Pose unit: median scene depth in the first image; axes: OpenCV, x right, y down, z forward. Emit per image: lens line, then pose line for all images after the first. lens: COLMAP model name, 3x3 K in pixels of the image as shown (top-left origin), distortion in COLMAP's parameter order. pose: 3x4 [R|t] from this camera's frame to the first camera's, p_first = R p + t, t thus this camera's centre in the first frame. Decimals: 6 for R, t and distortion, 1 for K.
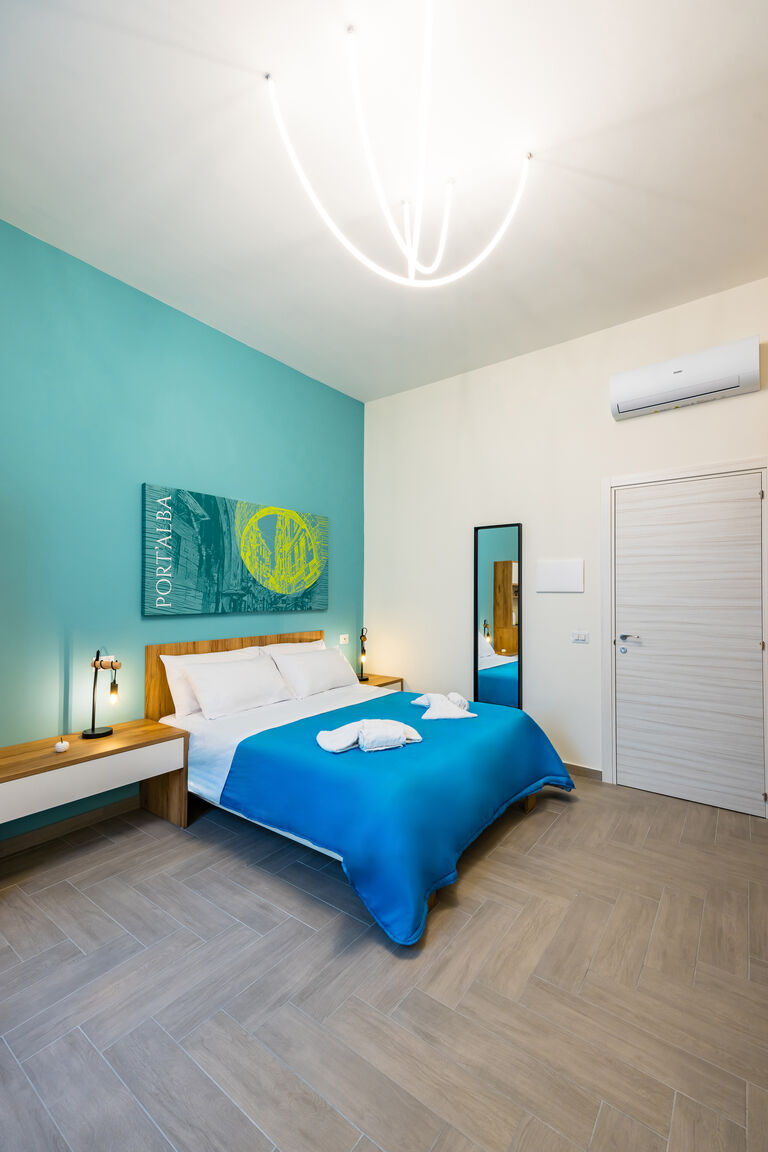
lens RADIAL K [[482.7, 0, 381.5], [0, 482.7, 585.5], [0, 0, 1]] dist [0.010196, -0.000551]
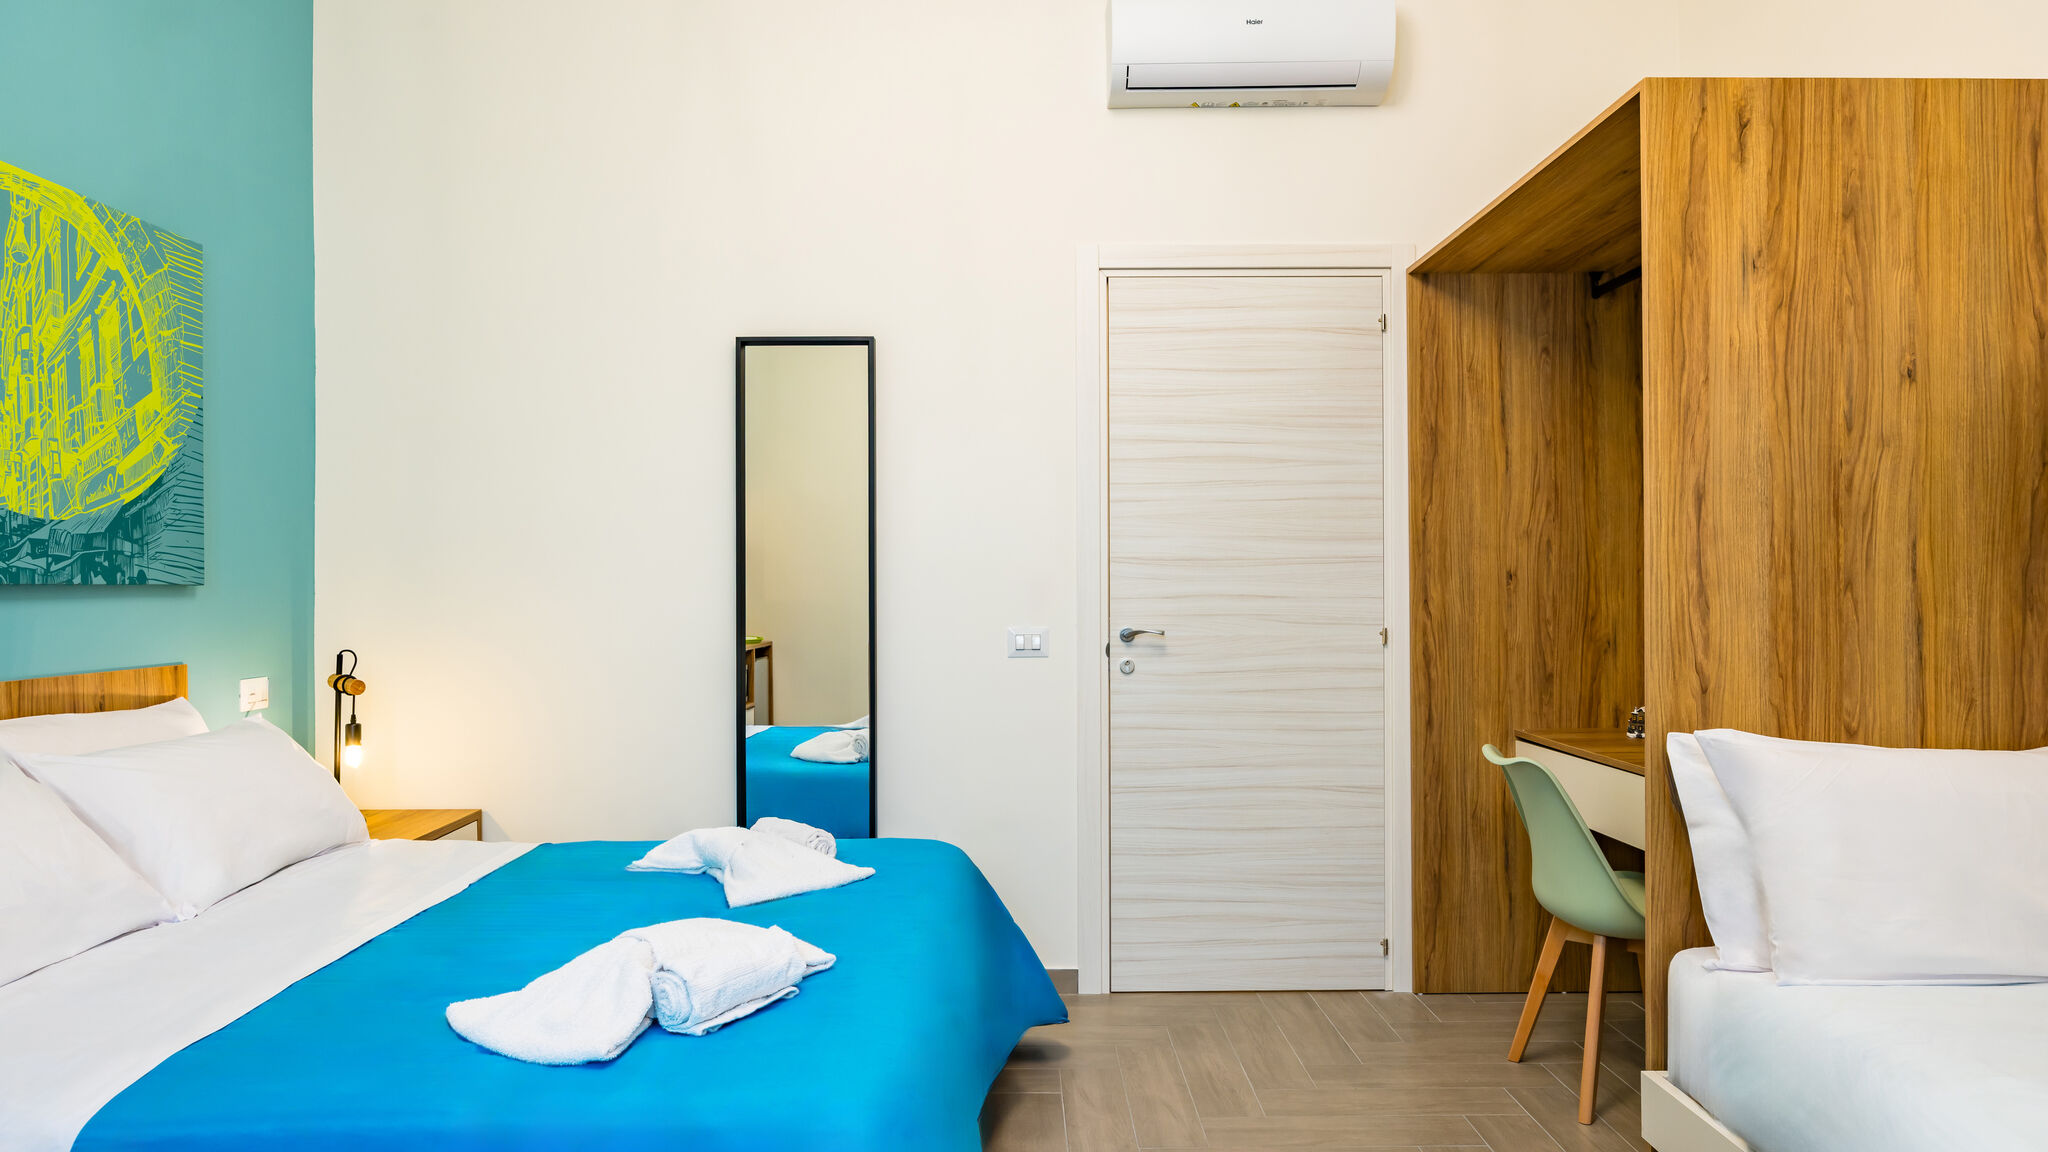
lens RADIAL K [[1254.4, 0, 1035.4], [0, 1254.4, 585.1], [0, 0, 1]] dist [-0.019188, 0.004633]
pose [[0.788484, -0.007162, 0.615013, -0.227953], [-0.003617, 0.999861, 0.016281, 0.047919], [-0.615045, -0.015061, 0.788349, 0.212636]]
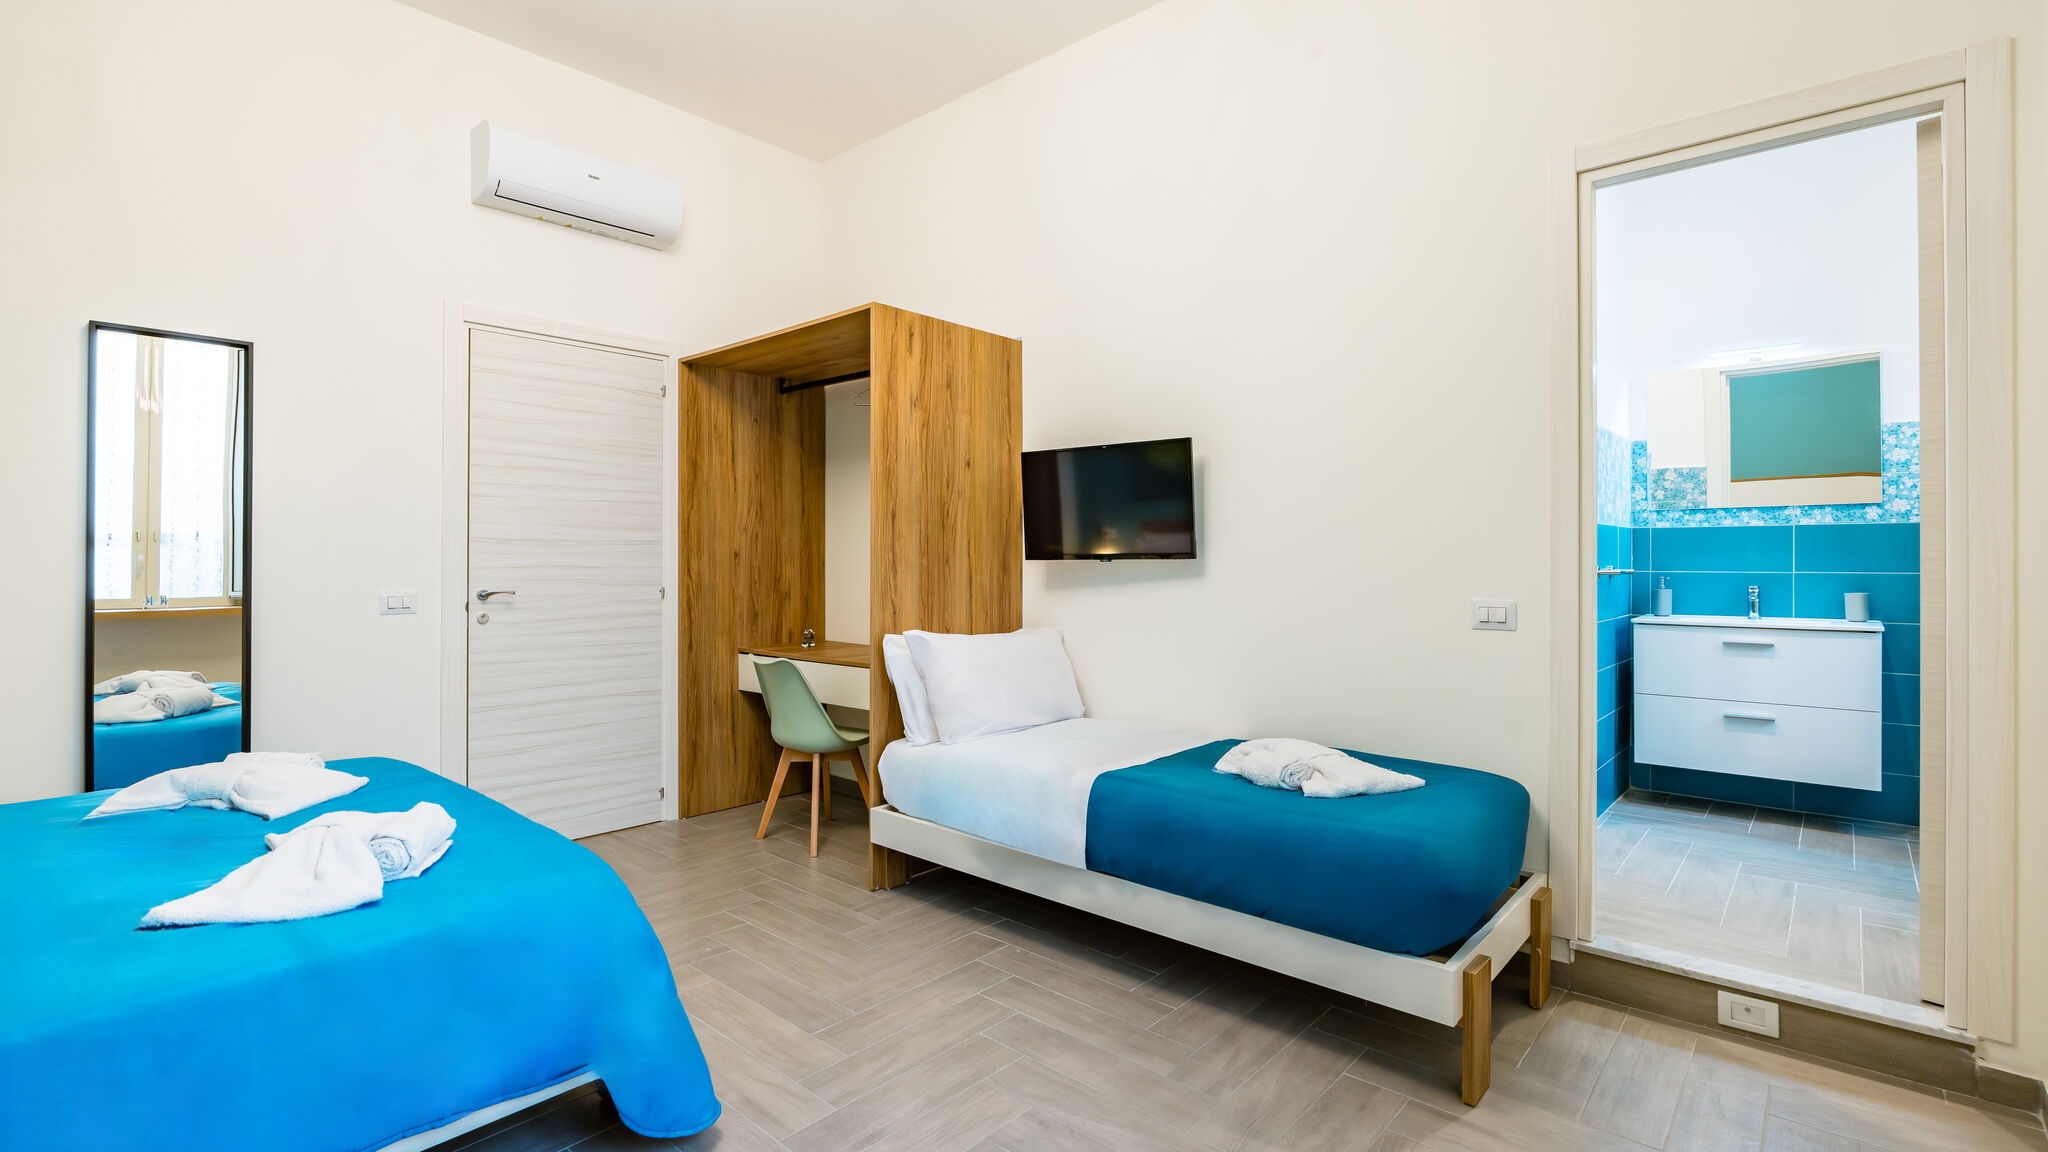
lens RADIAL K [[902.7, 0, 1007.8], [0, 902.7, 555.8], [0, 0, 1]] dist [-0.011416, -0.000446]
pose [[0.085994, 0.002397, 0.996293, -0.501522], [-0.020567, 0.999788, -0.000630, 0.050674], [-0.996083, -0.020437, 0.086025, 0.318788]]
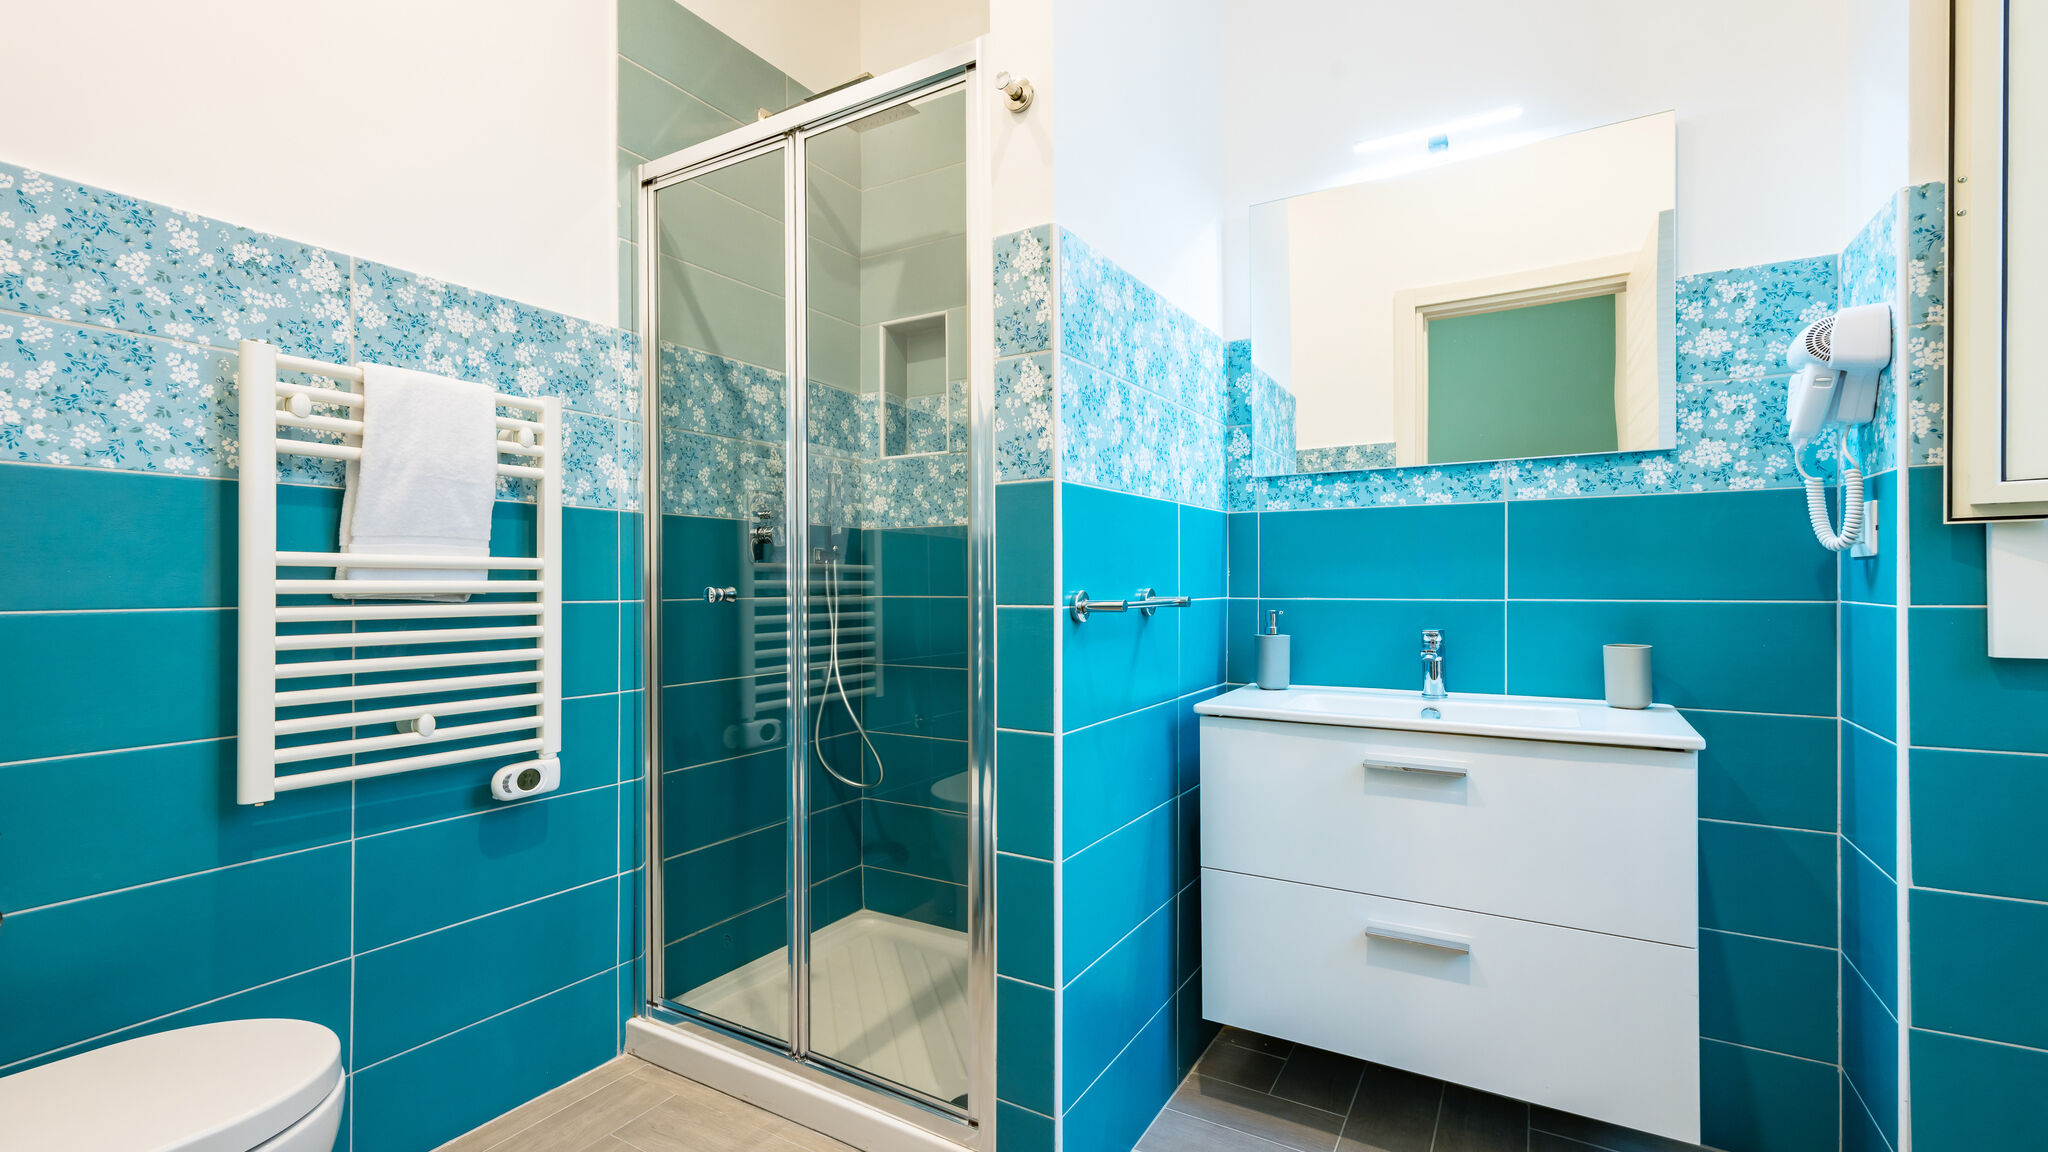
lens RADIAL K [[875.6, 0, 1012.3], [0, 875.6, 575.3], [0, 0, 1]] dist [0.003602, 0.000351]
pose [[-0.113135, 0.003719, 0.993573, 0.250691], [-0.015691, 0.999862, -0.005529, 0.042815], [-0.993456, -0.016215, -0.113061, -0.241446]]
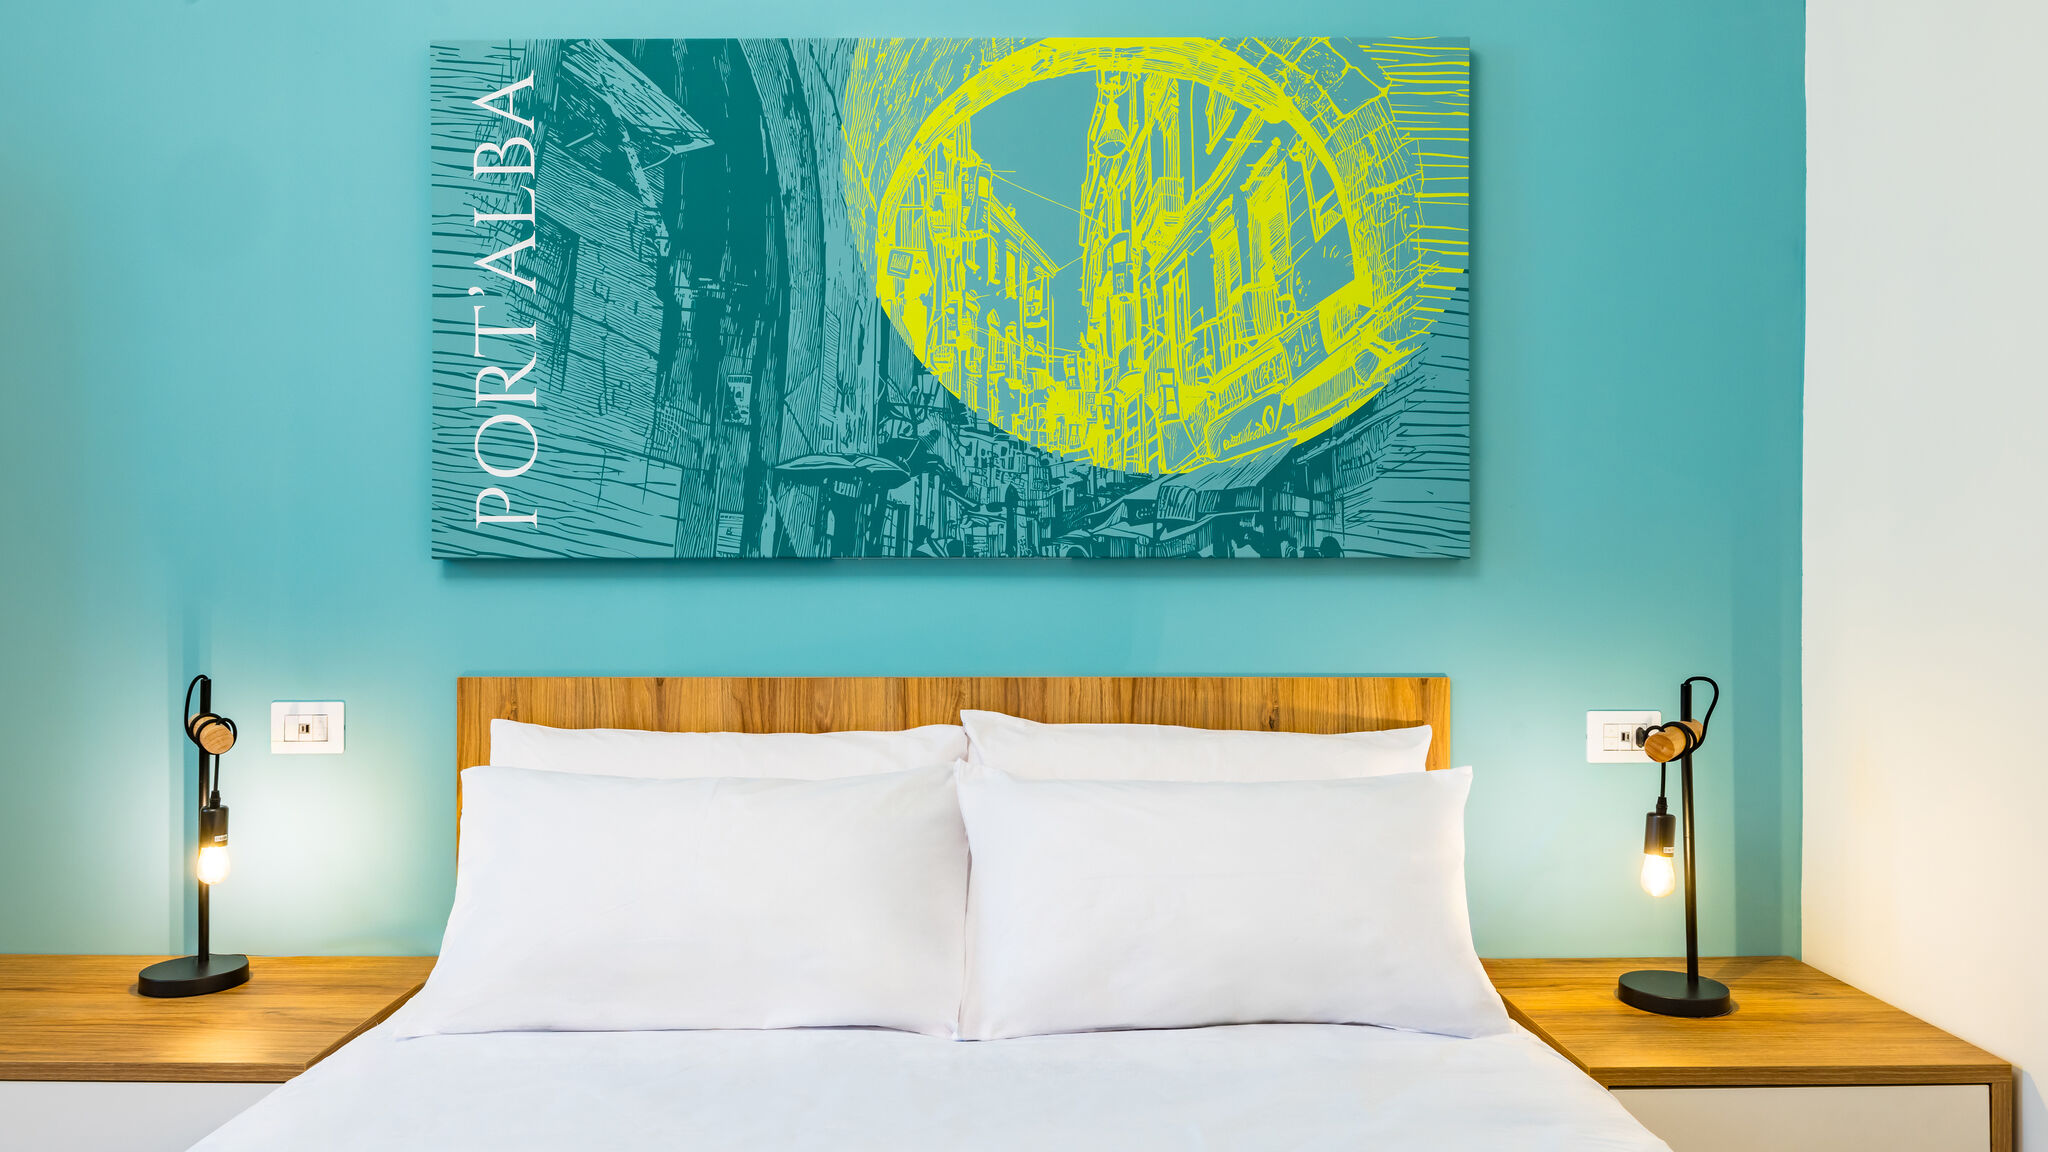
lens RADIAL K [[1392.6, 0, 1016.6], [0, 1392.6, 566.4], [0, 0, 1]] dist [-0.000051, -0.000614]
pose [[0.592335, -0.002130, -0.805689, 0.266267], [0.015758, 0.999836, 0.008942, 0.059414], [0.805538, -0.017992, 0.592271, 0.745614]]
